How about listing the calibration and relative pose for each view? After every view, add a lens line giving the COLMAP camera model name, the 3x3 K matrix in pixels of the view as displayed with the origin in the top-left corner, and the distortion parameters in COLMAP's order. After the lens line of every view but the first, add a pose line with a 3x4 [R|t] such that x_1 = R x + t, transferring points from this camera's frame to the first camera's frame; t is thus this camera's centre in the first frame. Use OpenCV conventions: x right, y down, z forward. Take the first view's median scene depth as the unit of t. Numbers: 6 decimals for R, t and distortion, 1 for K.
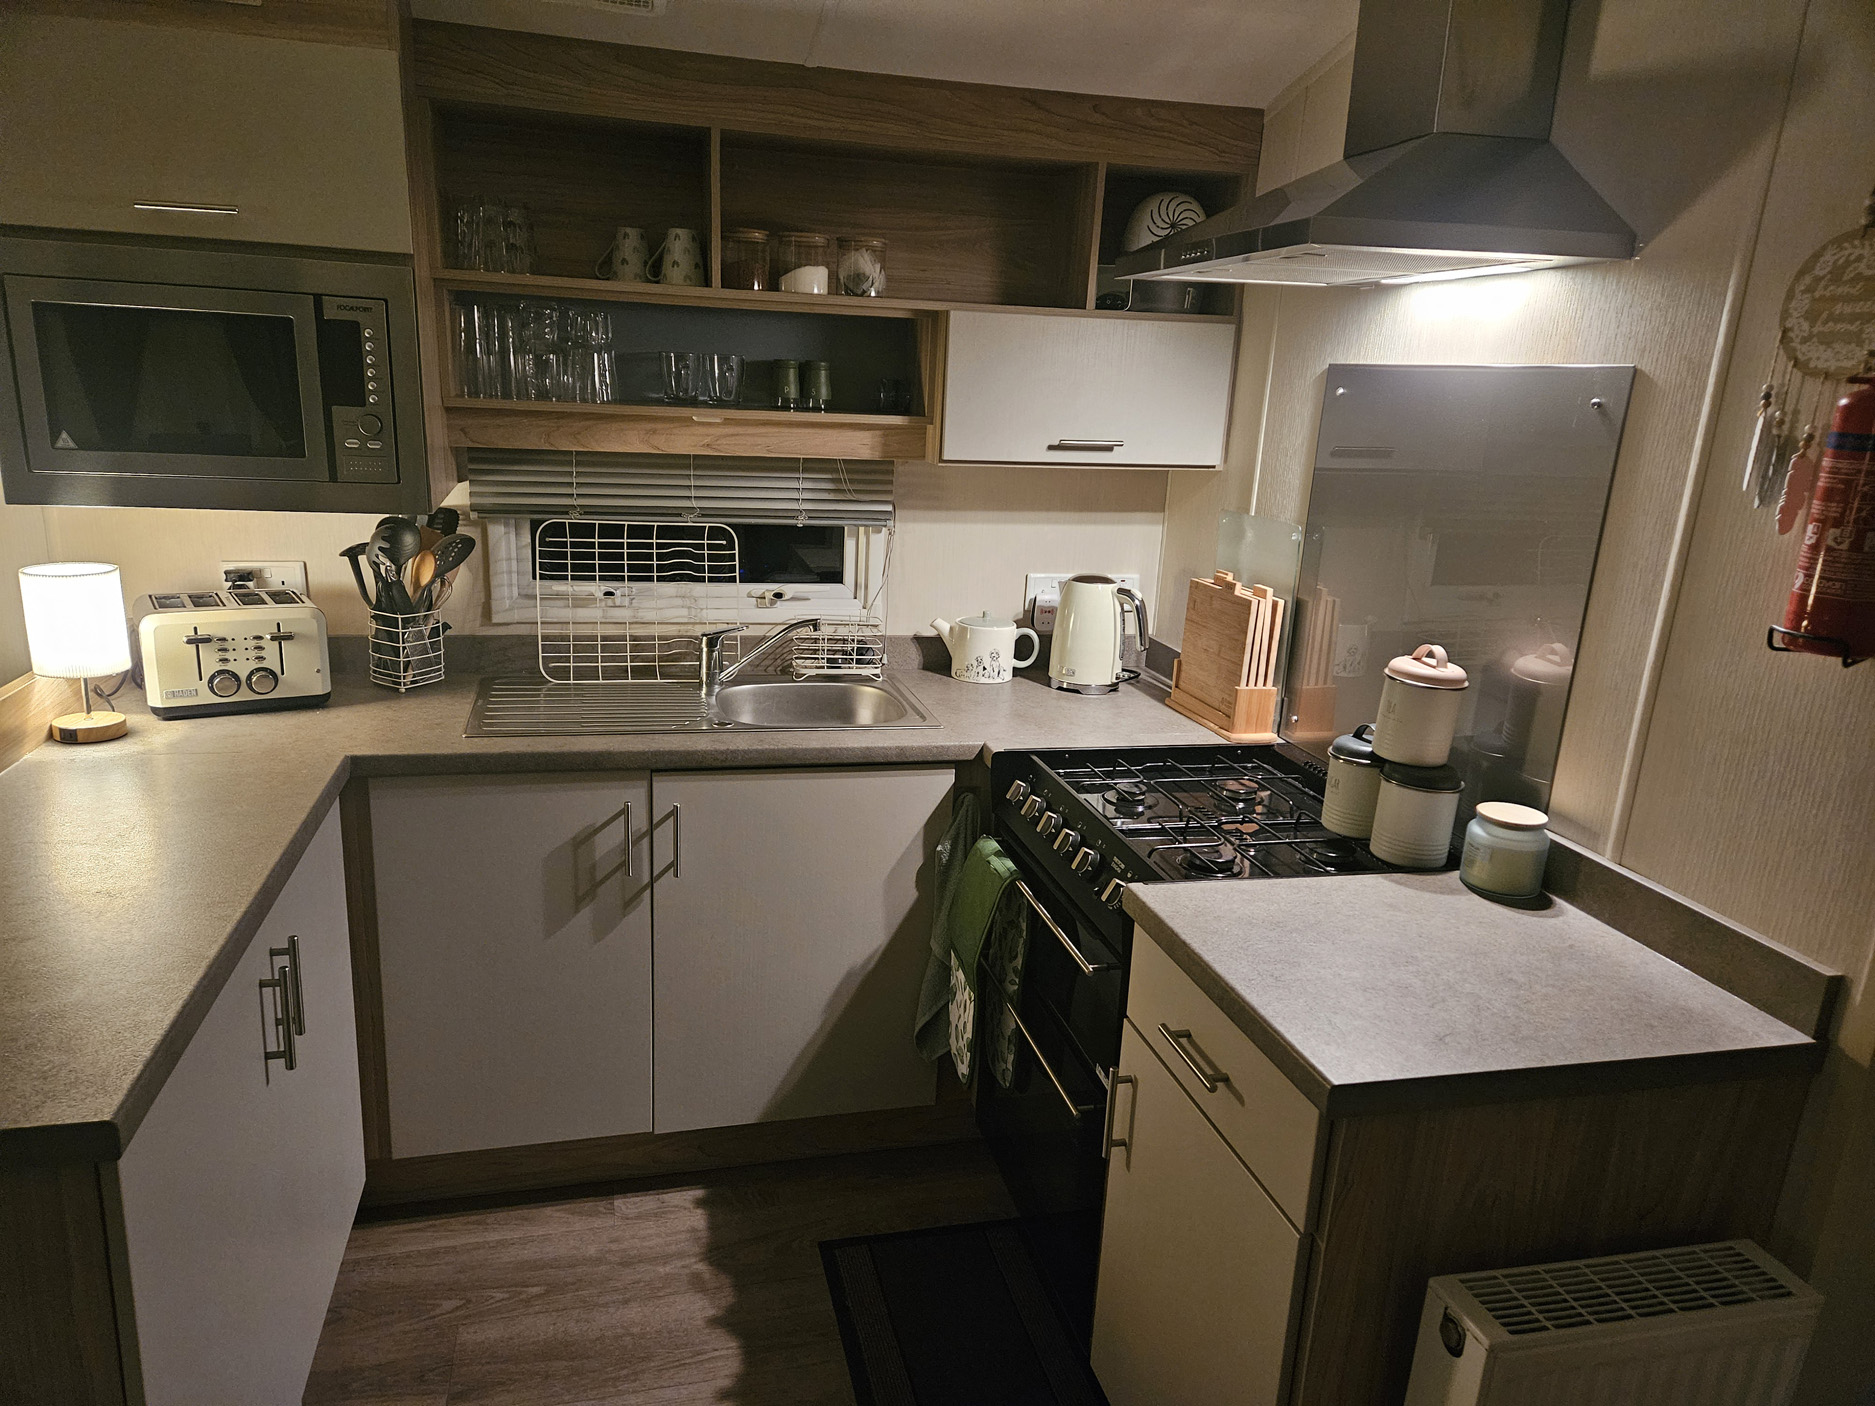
lens RADIAL K [[1252.5, 0, 937.5], [0, 1252.5, 703.0], [0, 0, 1]] dist [0.118123, -0.082736]
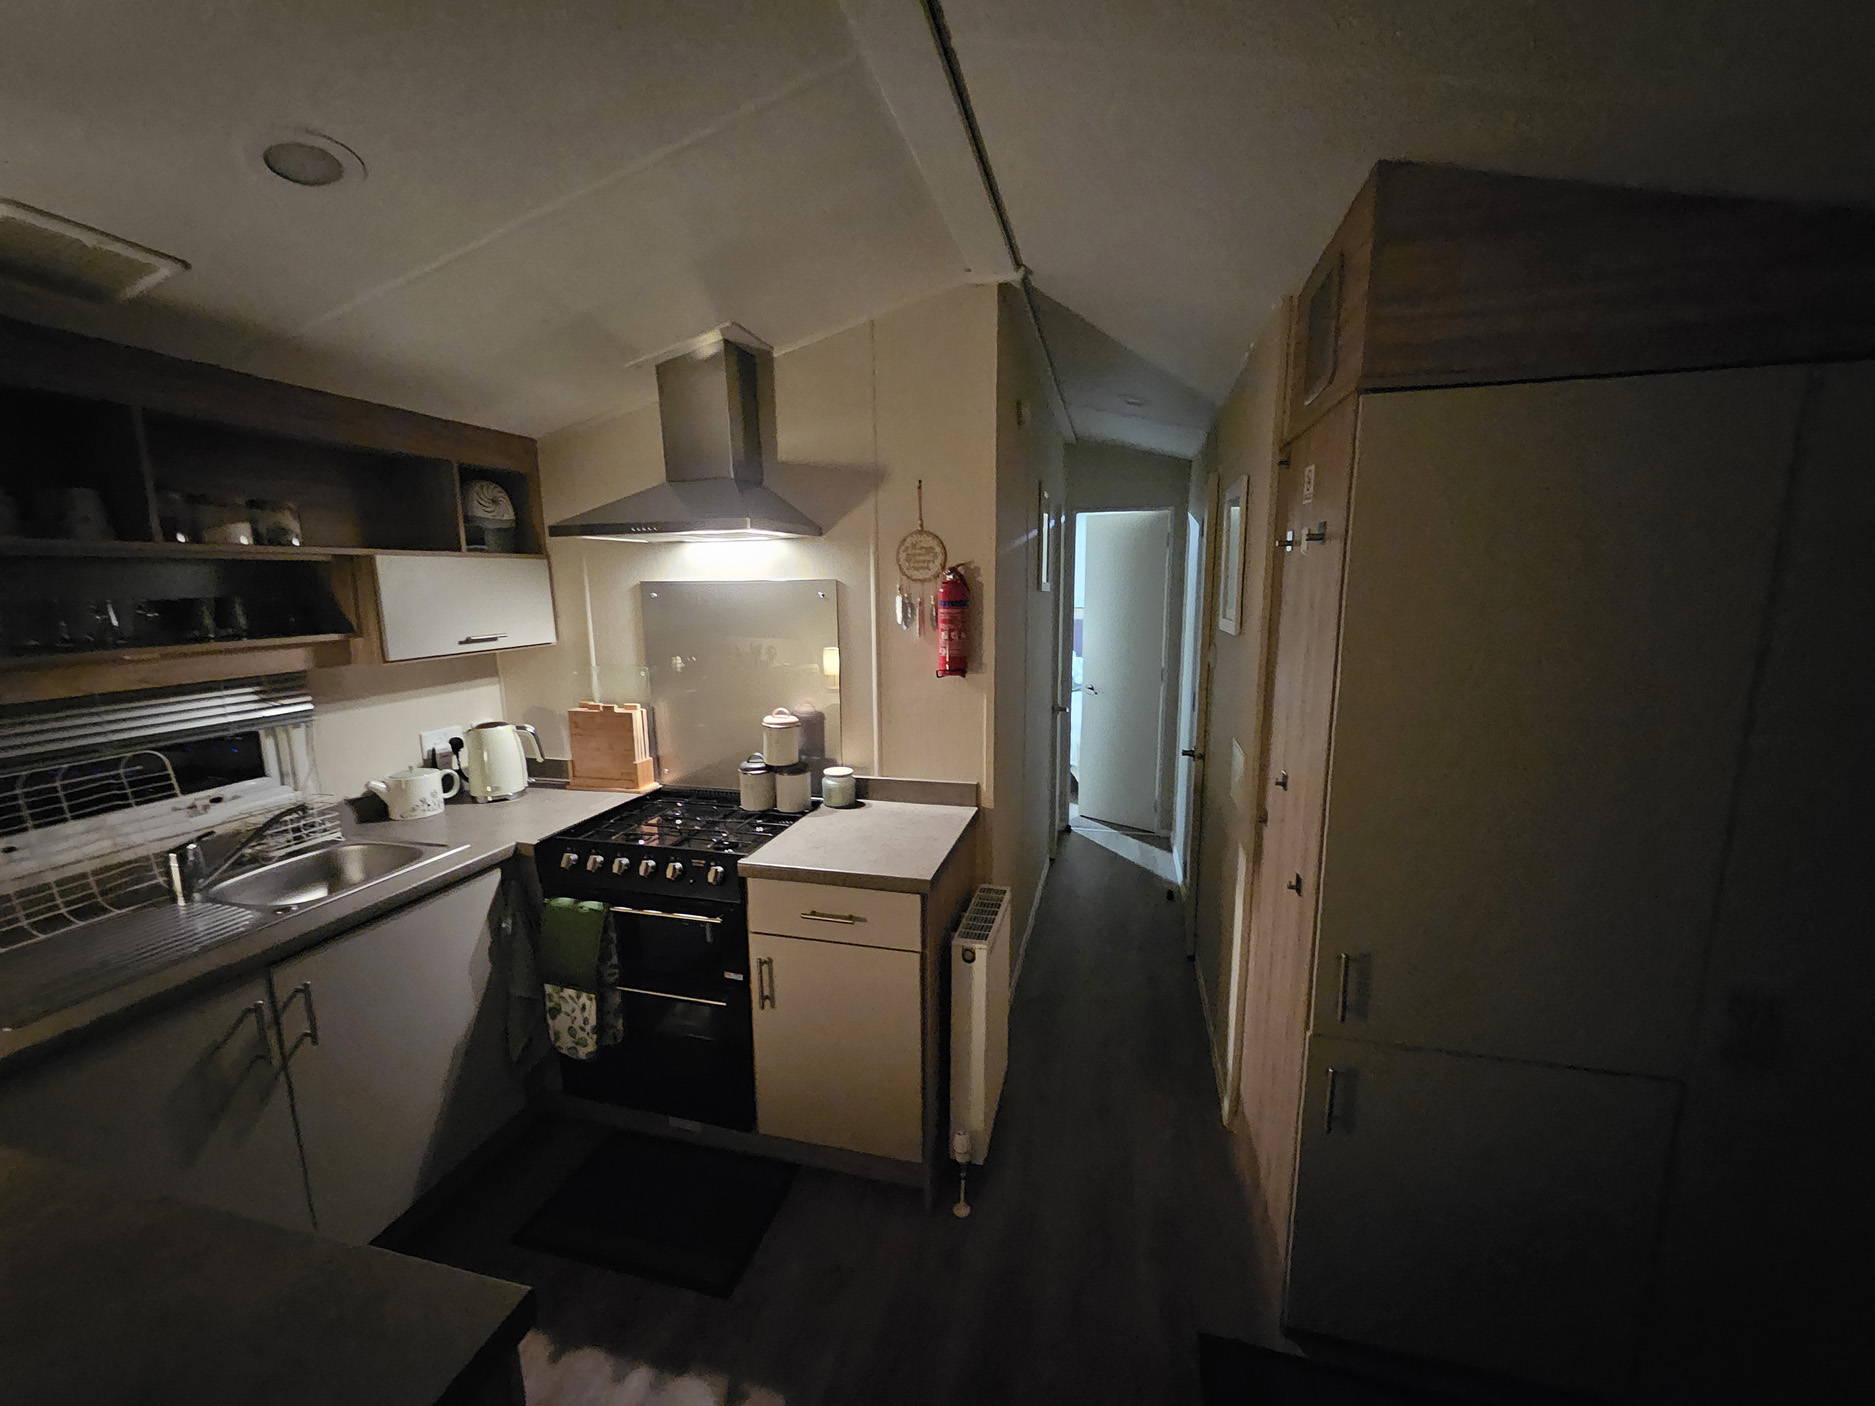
lens RADIAL K [[733.4, 0, 937.5], [0, 733.4, 703.0], [0, 0, 1]] dist [-0.001086, -0.001049]
pose [[0.481287, -0.193031, 0.855045, -0.404086], [0.254736, 0.964154, 0.074277, -0.059949], [-0.838733, 0.182062, 0.513206, 0.114947]]
